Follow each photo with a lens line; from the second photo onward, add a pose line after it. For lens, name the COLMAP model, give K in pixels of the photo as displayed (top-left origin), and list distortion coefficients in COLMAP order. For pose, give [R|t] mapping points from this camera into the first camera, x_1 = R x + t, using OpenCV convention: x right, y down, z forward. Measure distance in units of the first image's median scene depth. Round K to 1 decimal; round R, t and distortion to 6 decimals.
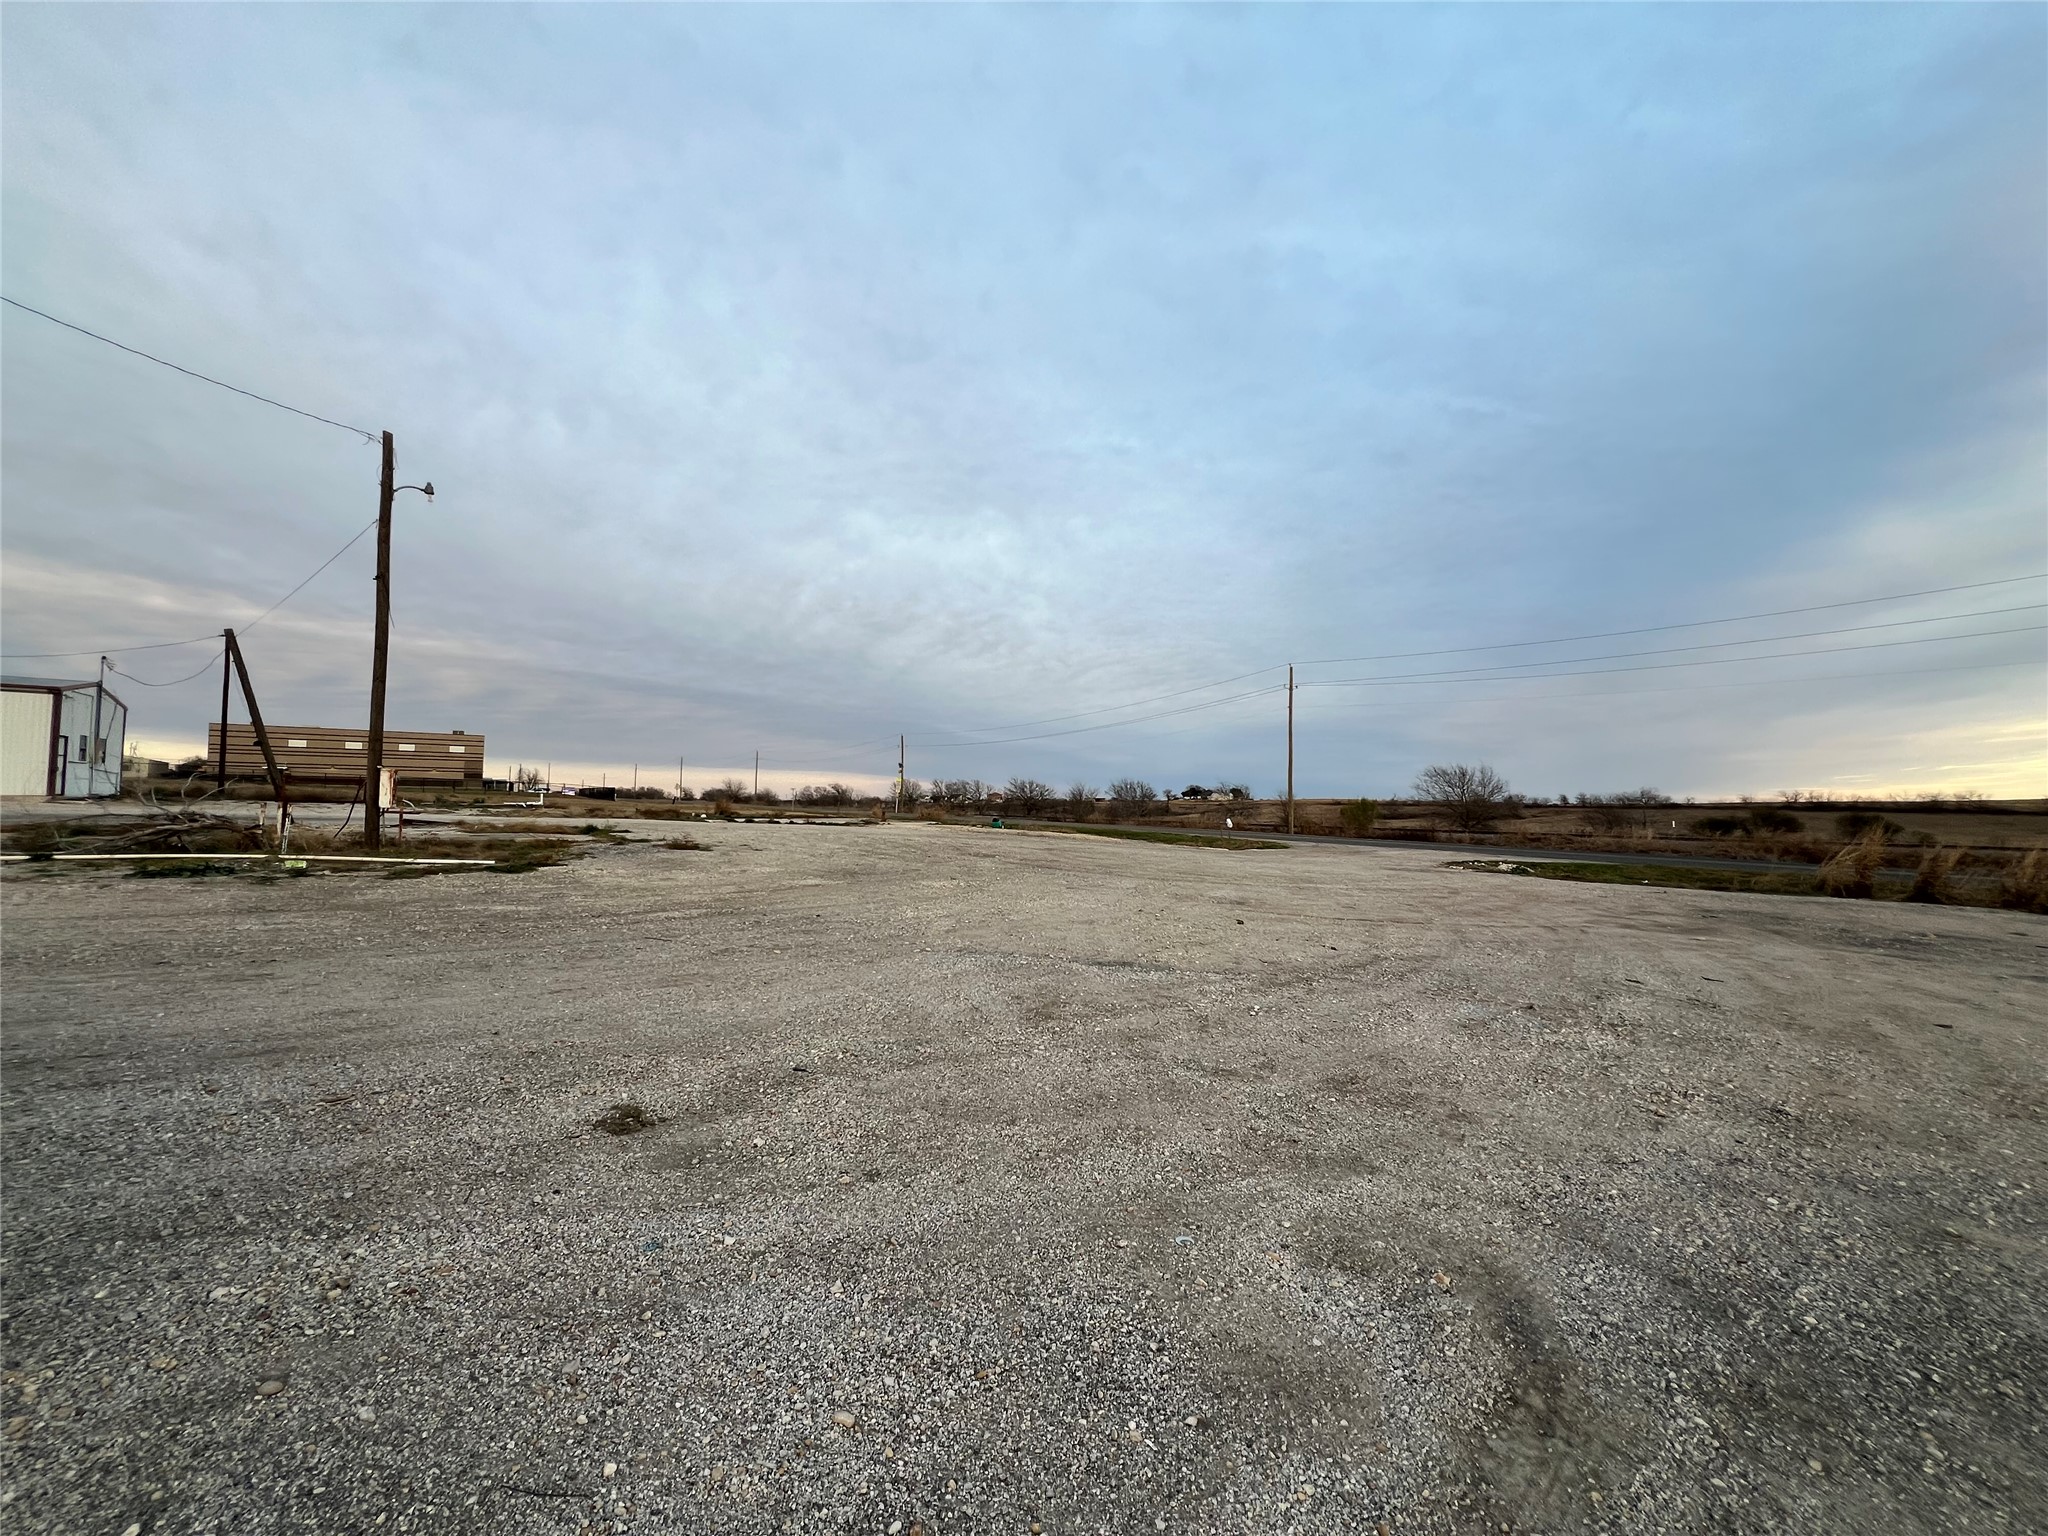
lens RADIAL K [[809.4, 0, 993.7], [0, 809.4, 785.0], [0, 0, 1]] dist [-0.002265, -0.000556]
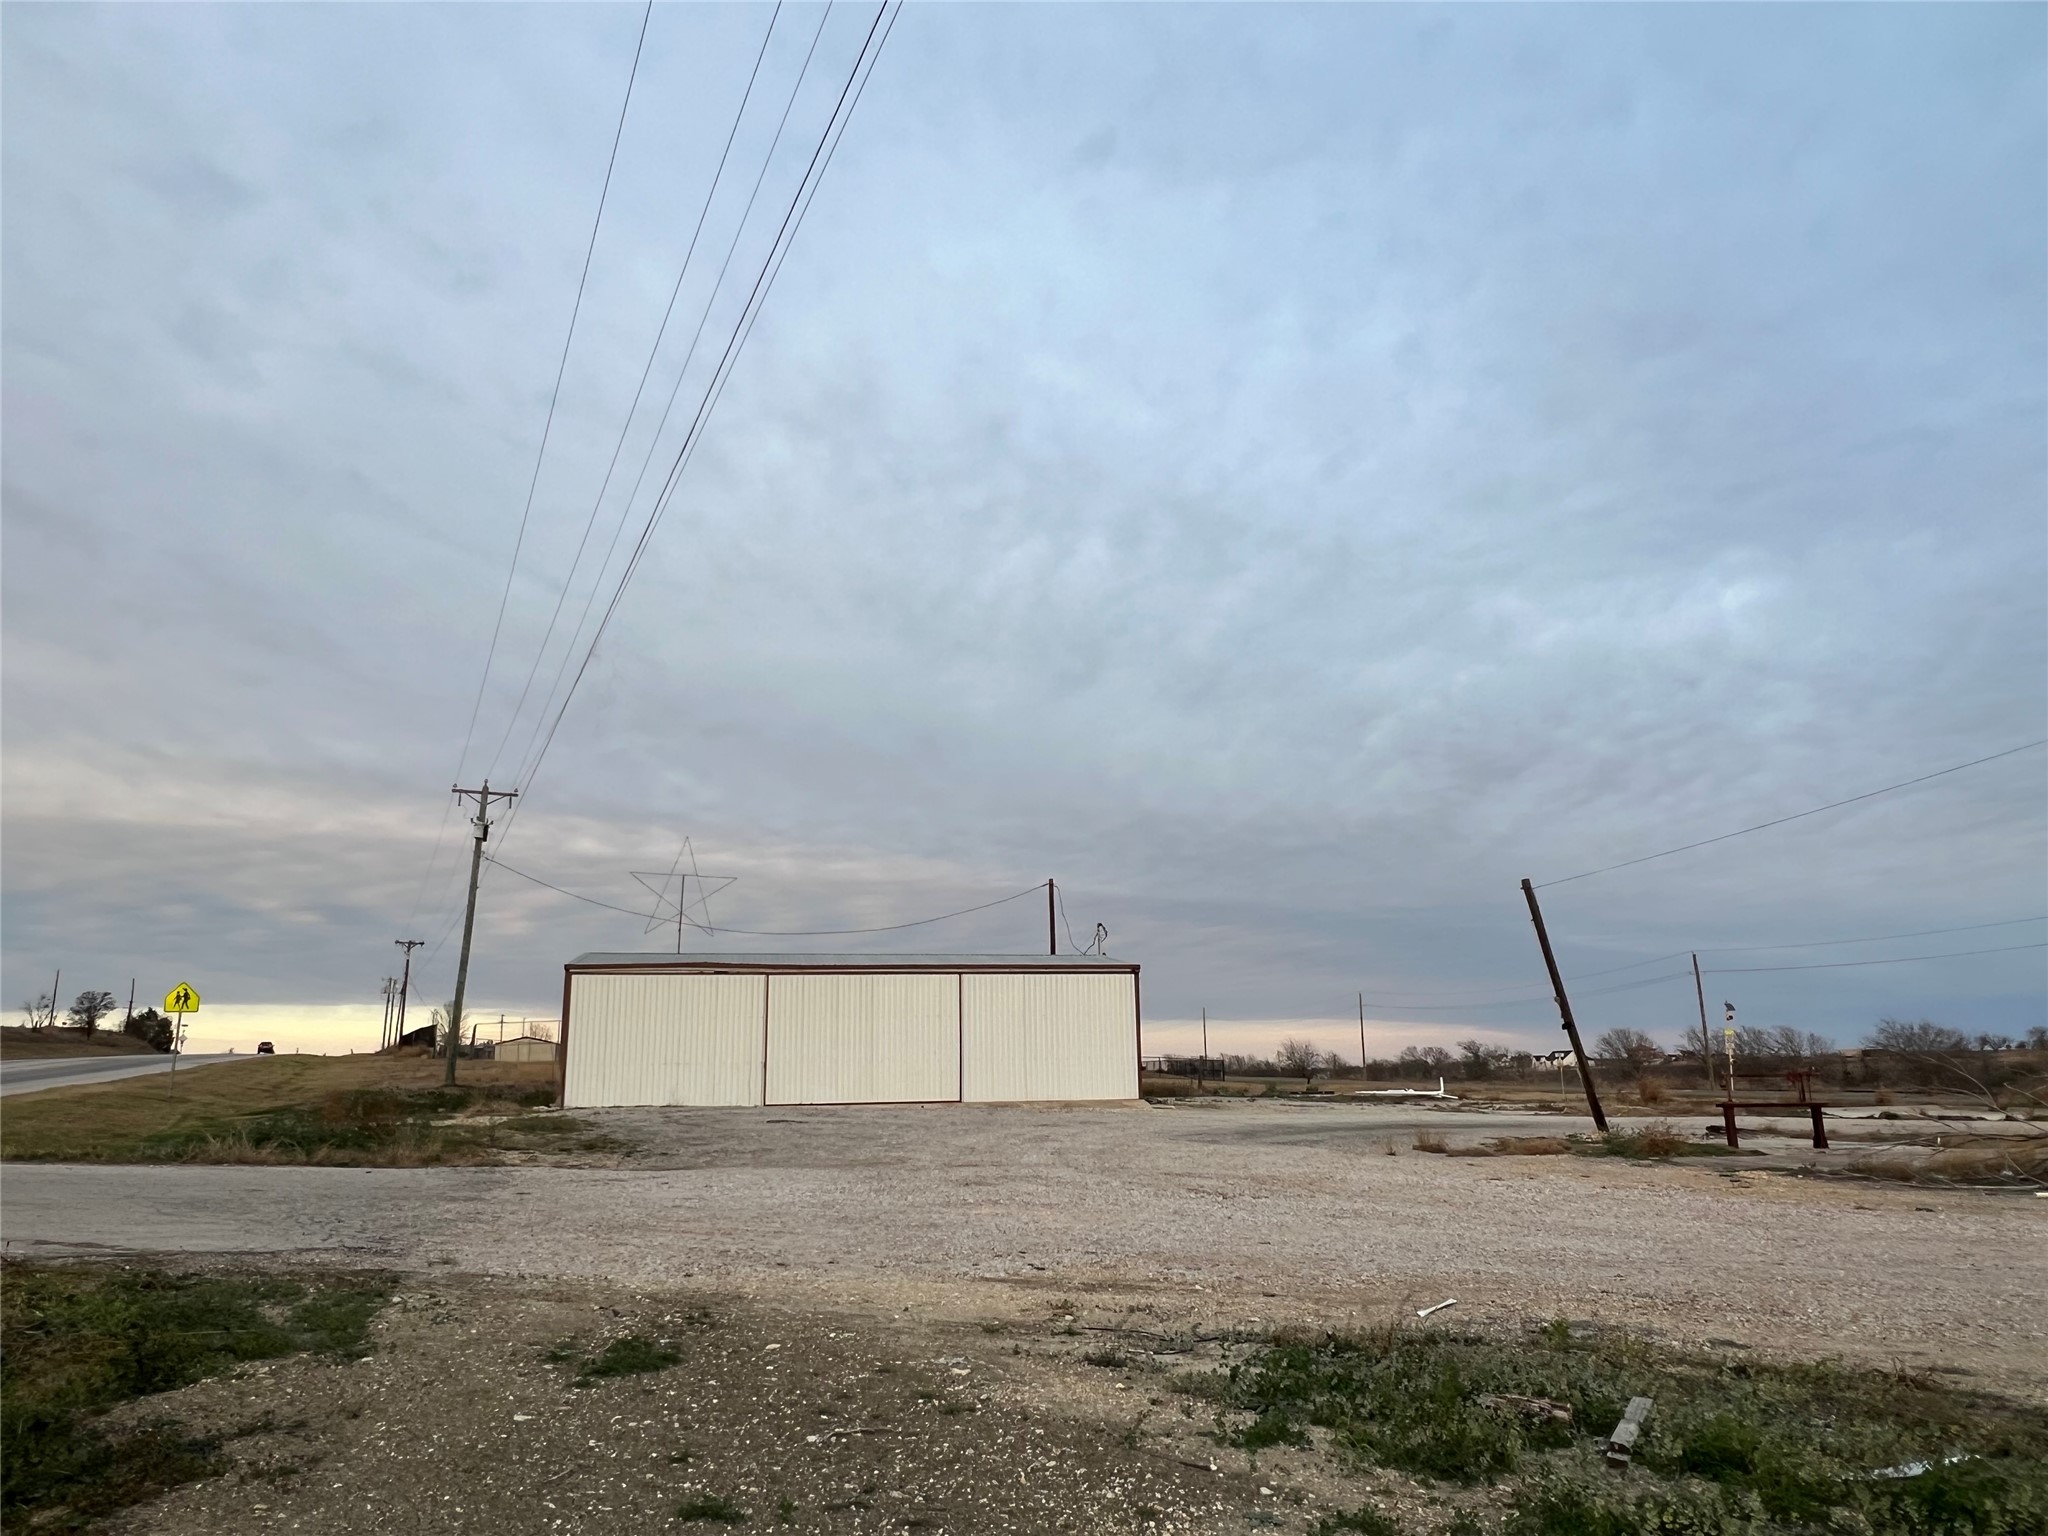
lens RADIAL K [[1316.9, 0, 1005.0], [0, 1316.9, 765.4], [0, 0, 1]] dist [0.001274, -0.004113]
pose [[0.904436, -0.122013, -0.408790, -0.395701], [0.035098, 0.976261, -0.213735, -0.023378], [0.425164, 0.178962, 0.887248, -0.112039]]
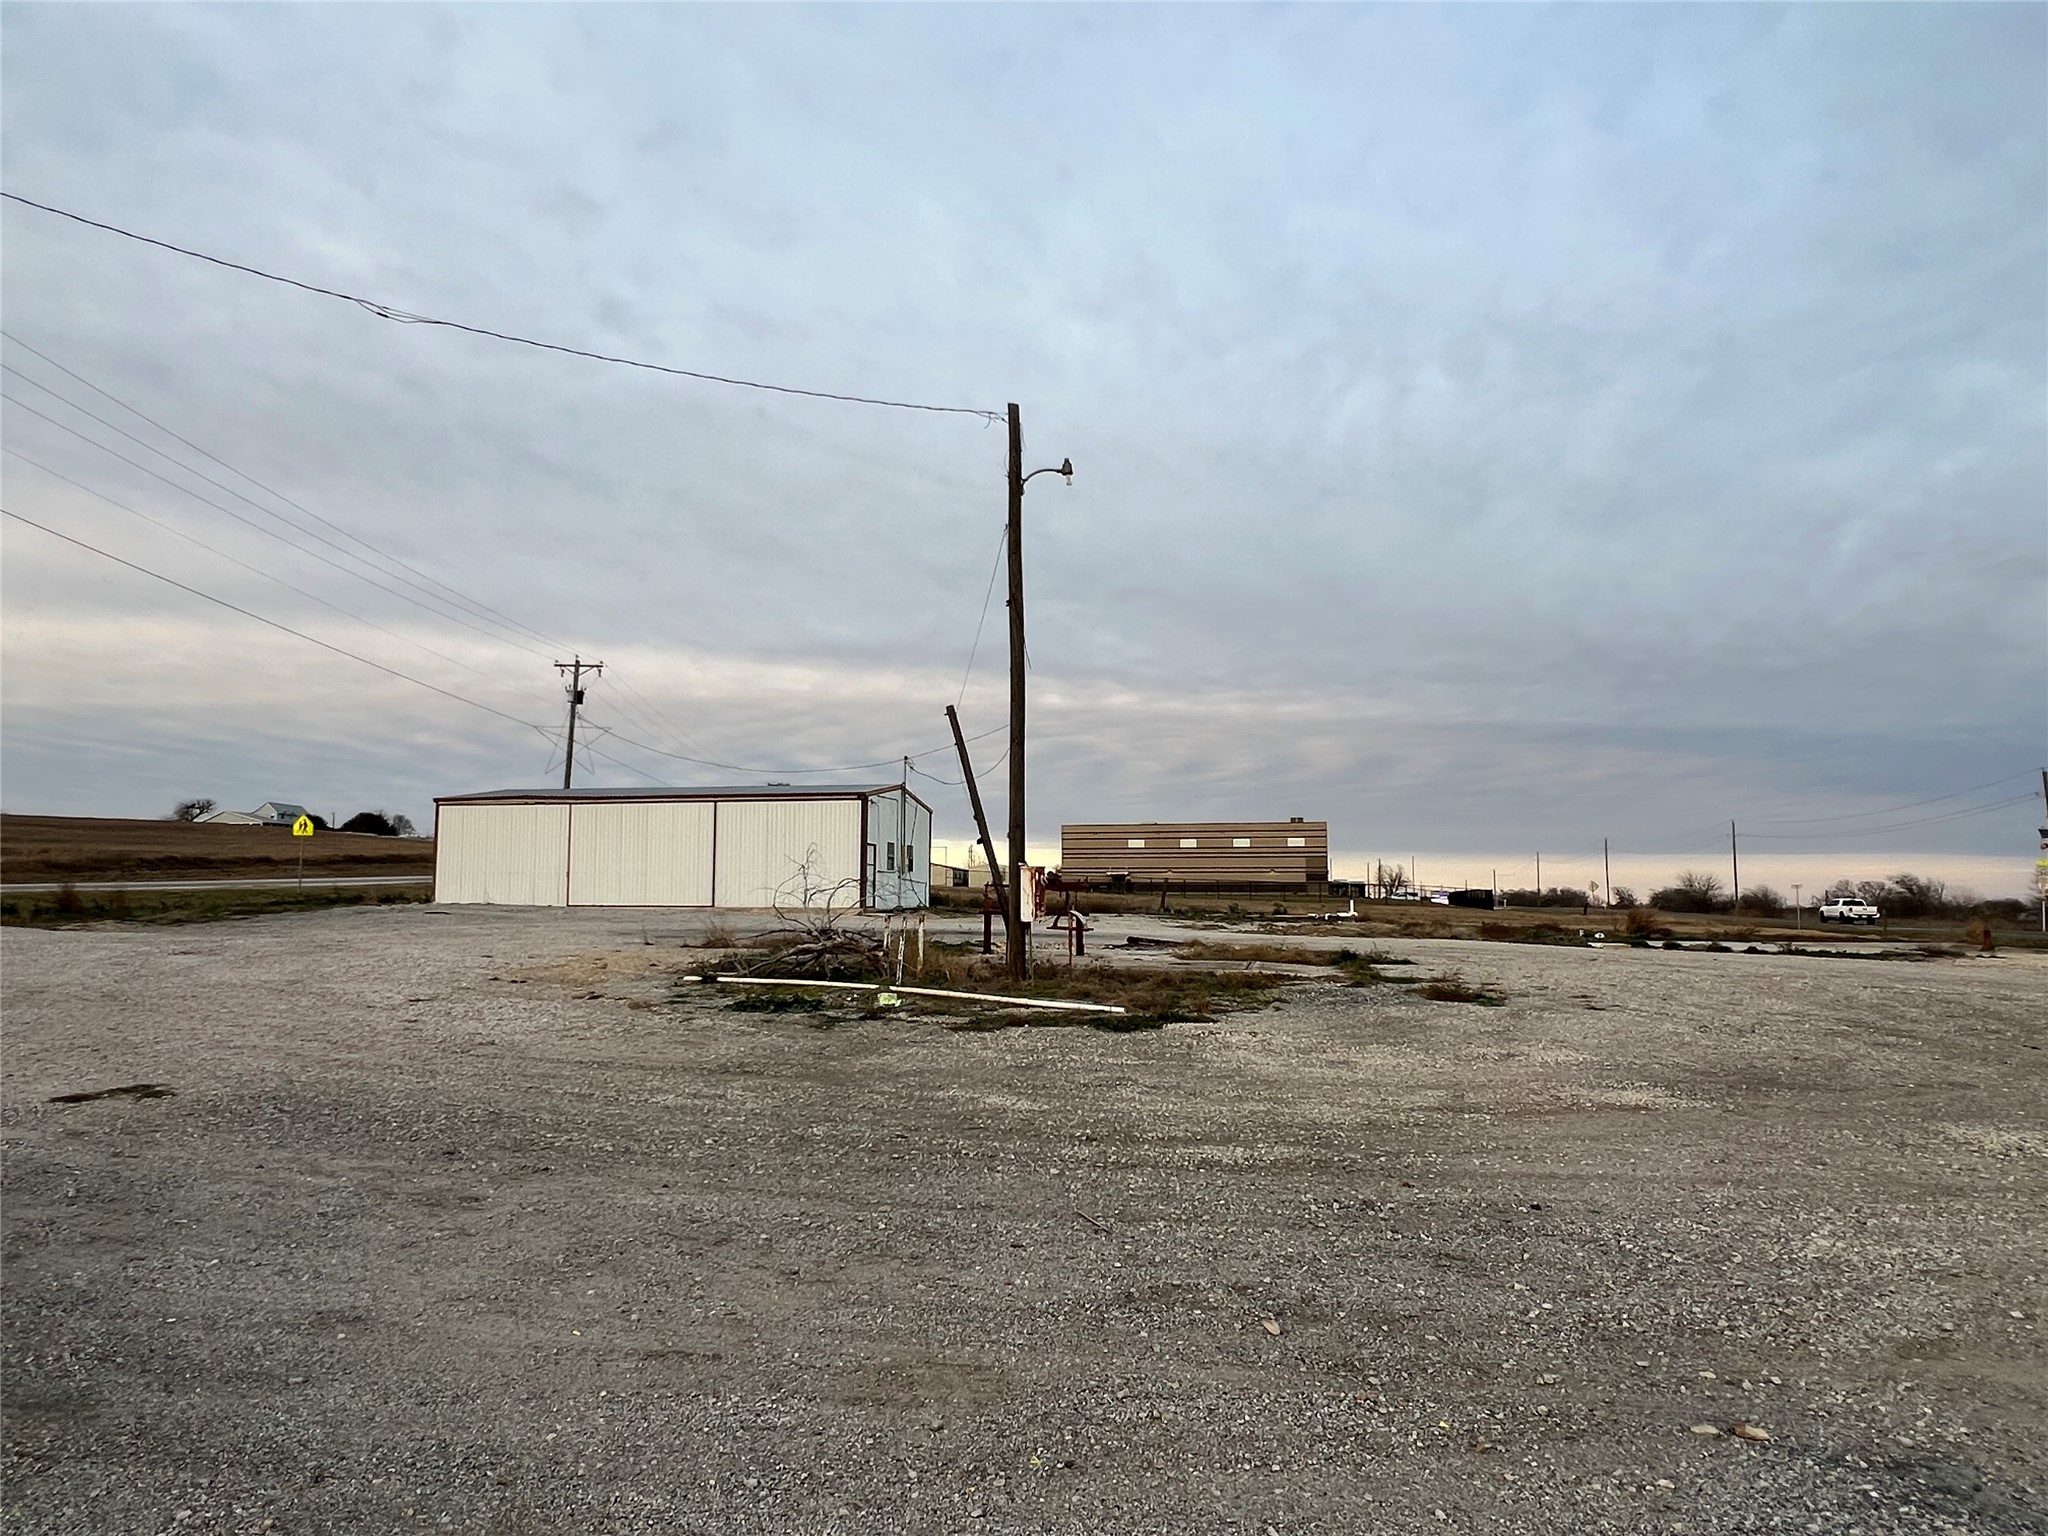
lens RADIAL K [[1238.8, 0, 1032.3], [0, 1238.8, 785.2], [0, 0, 1]] dist [-0.008796, 0.005602]
pose [[0.672848, -0.079441, -0.735503, 0.011387], [0.019408, 0.995771, -0.089797, 0.001292], [0.739526, 0.046145, 0.671544, 0.057525]]
